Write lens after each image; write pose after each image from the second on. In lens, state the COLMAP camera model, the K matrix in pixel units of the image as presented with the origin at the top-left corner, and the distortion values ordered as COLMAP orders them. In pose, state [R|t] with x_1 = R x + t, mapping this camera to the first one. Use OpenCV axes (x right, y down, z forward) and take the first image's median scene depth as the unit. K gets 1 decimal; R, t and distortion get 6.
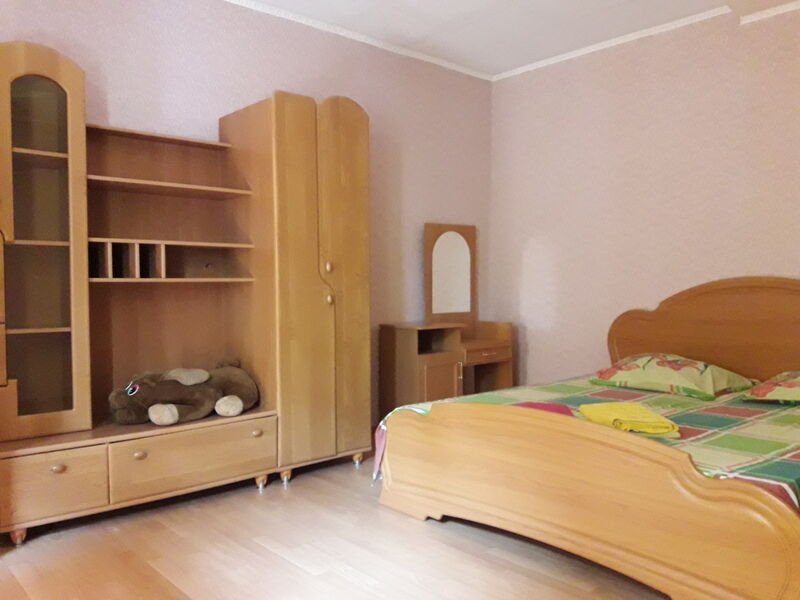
lens RADIAL K [[667.7, 0, 392.8], [0, 667.7, 299.2], [0, 0, 1]] dist [0.148513, -0.256016]
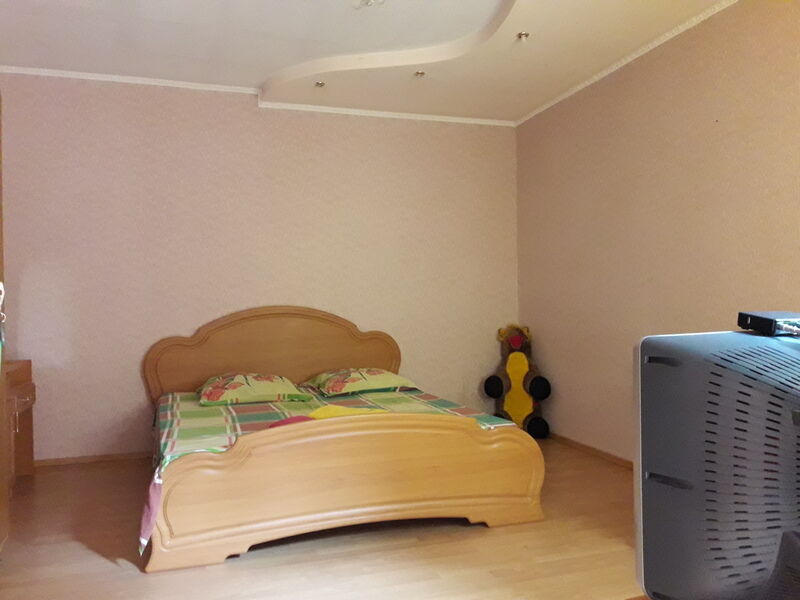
lens RADIAL K [[667.7, 0, 392.8], [0, 667.7, 299.2], [0, 0, 1]] dist [0.148513, -0.256016]
pose [[0.388999, 0.006134, 0.921218, -0.681398], [0.034207, 0.999192, -0.021097, -0.013264], [-0.920603, 0.039719, 0.388475, 0.361512]]
